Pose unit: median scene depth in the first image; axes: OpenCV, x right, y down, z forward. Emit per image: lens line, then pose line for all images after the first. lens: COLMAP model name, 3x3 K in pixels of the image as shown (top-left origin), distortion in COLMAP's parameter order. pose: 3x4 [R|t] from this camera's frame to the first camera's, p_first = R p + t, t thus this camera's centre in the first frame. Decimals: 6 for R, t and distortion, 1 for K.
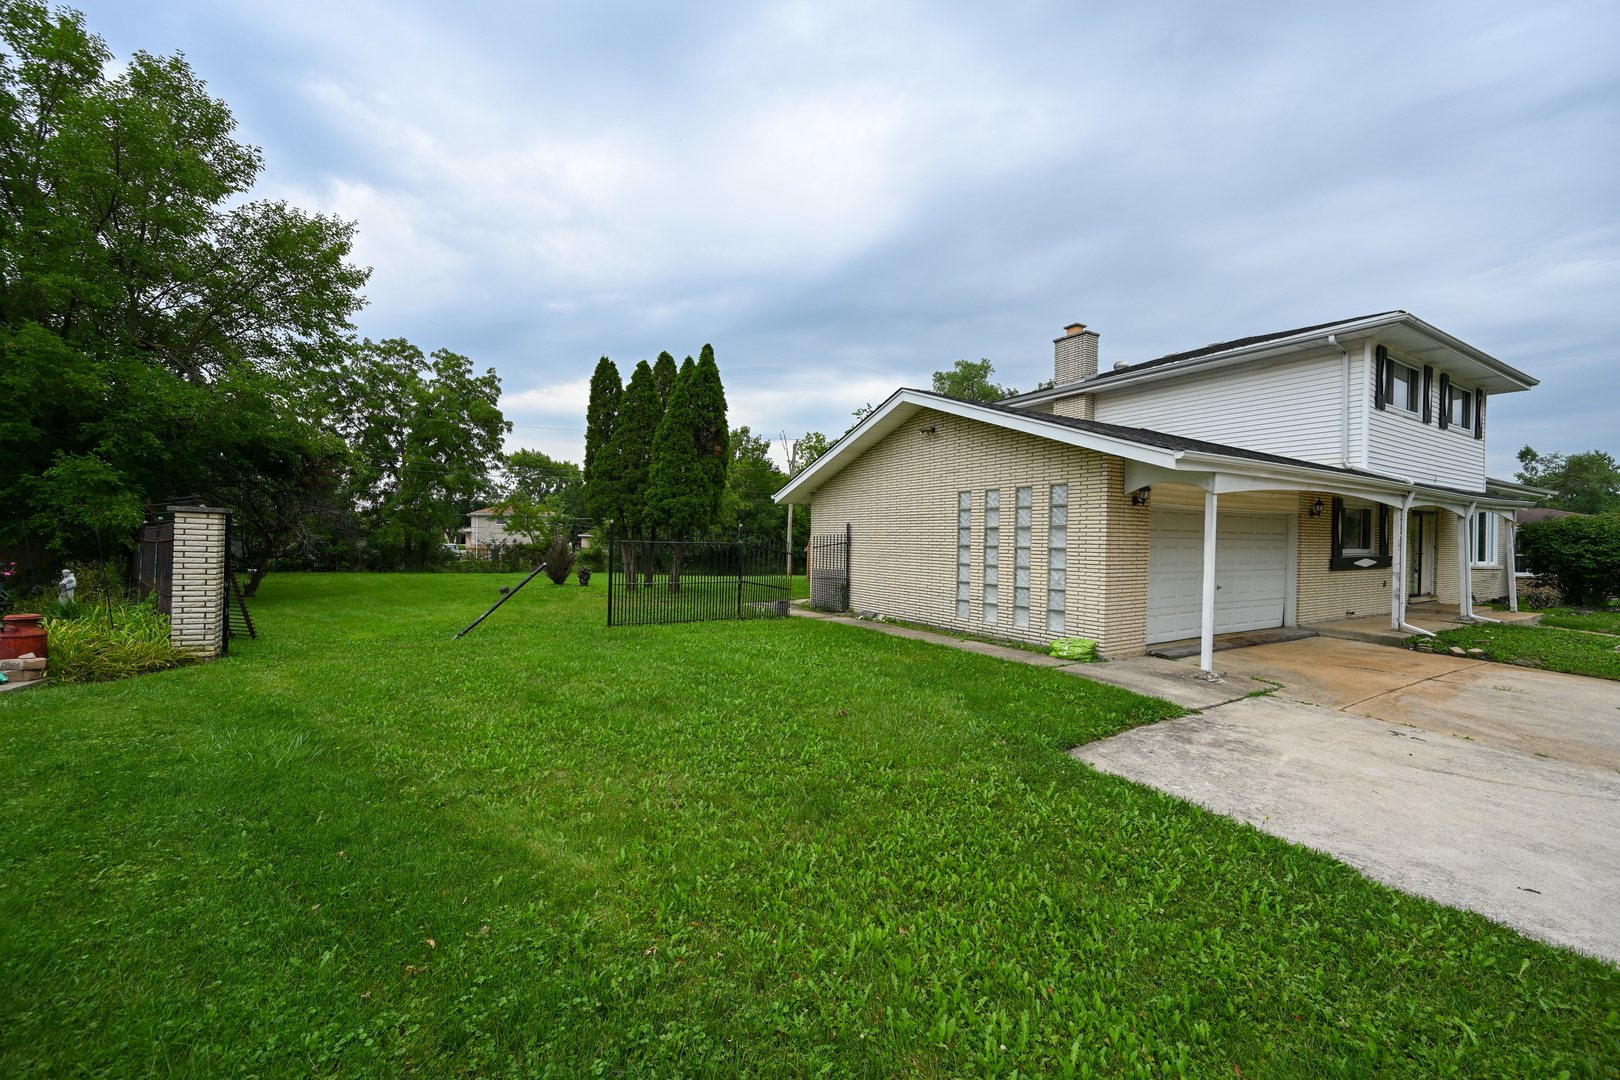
lens RADIAL K [[665.4, 0, 807.8], [0, 665.4, 547.8], [0, 0, 1]] dist [0.002817, -0.000145]
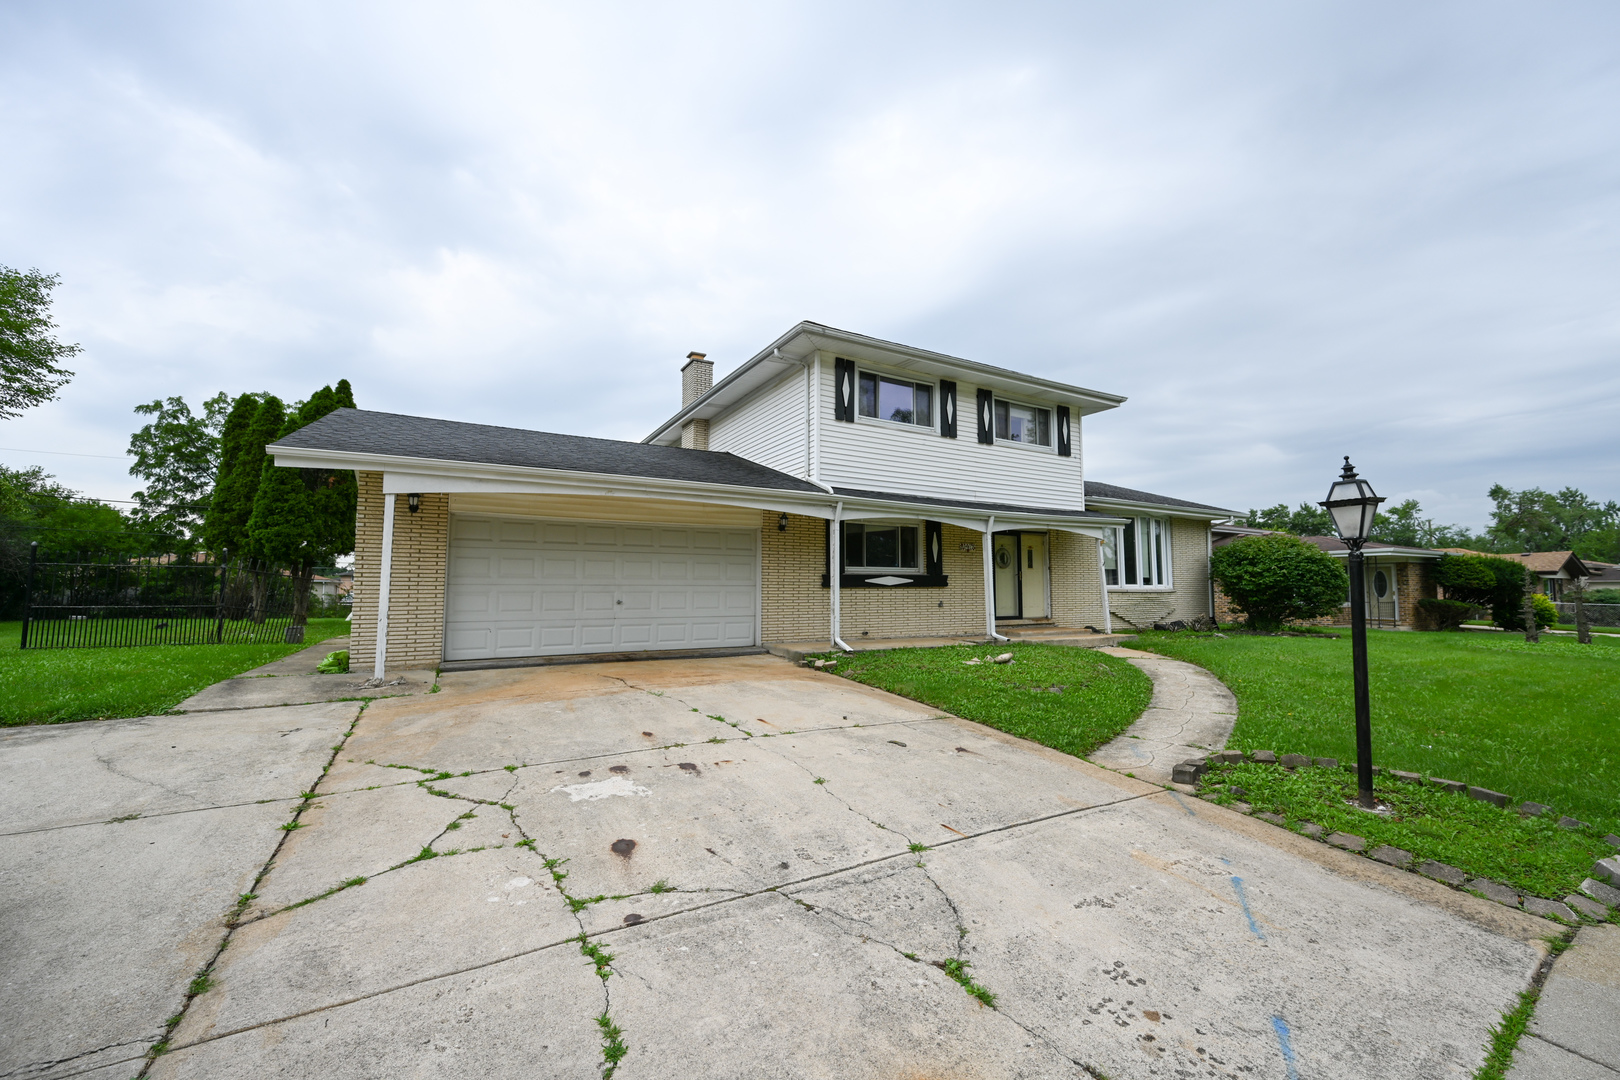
lens RADIAL K [[665.4, 0, 820.0], [0, 665.4, 542.0], [0, 0, 1]] dist [0.002817, -0.000145]
pose [[0.999642, -0.013554, -0.023062, 0.659407], [0.011505, 0.996162, -0.086774, 0.042105], [0.024150, 0.086478, 0.995961, 0.027958]]
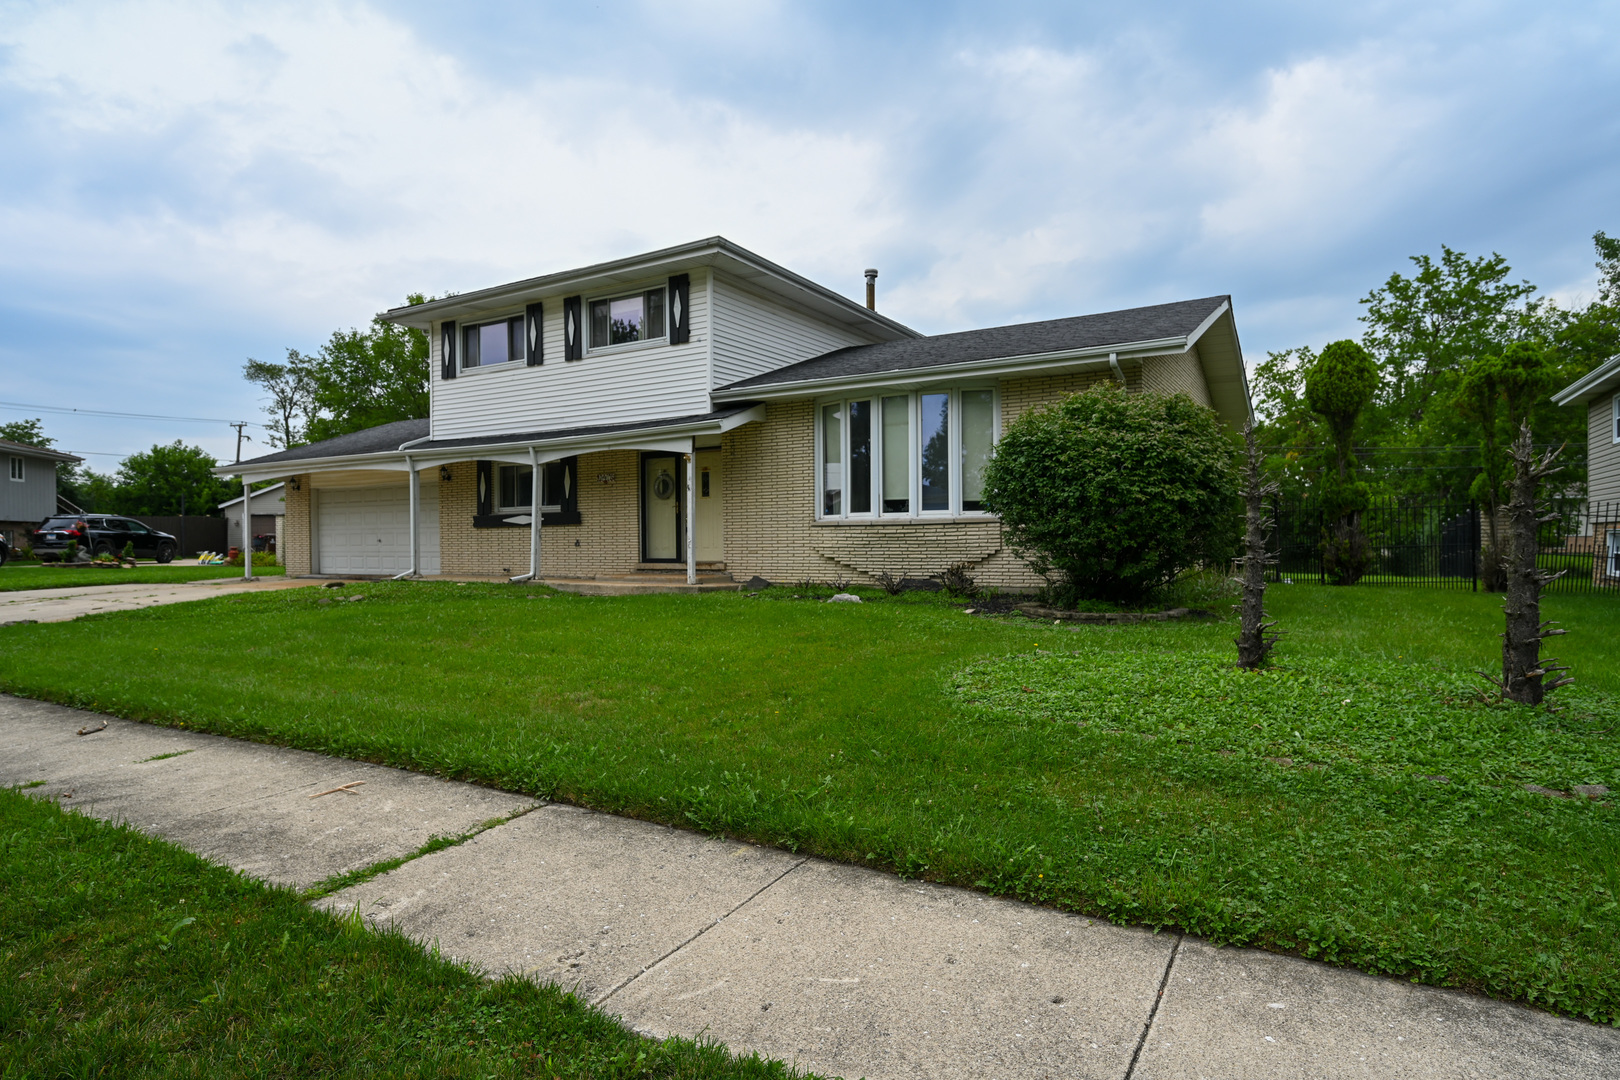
lens RADIAL K [[853.7, 0, 815.0], [0, 853.7, 532.3], [0, 0, 1]] dist [0.006605, 0.000227]
pose [[0.460112, -0.013762, -0.887754, 1.879019], [0.011158, 0.999891, -0.009718, 0.049539], [0.887791, -0.005435, 0.460215, 0.705157]]
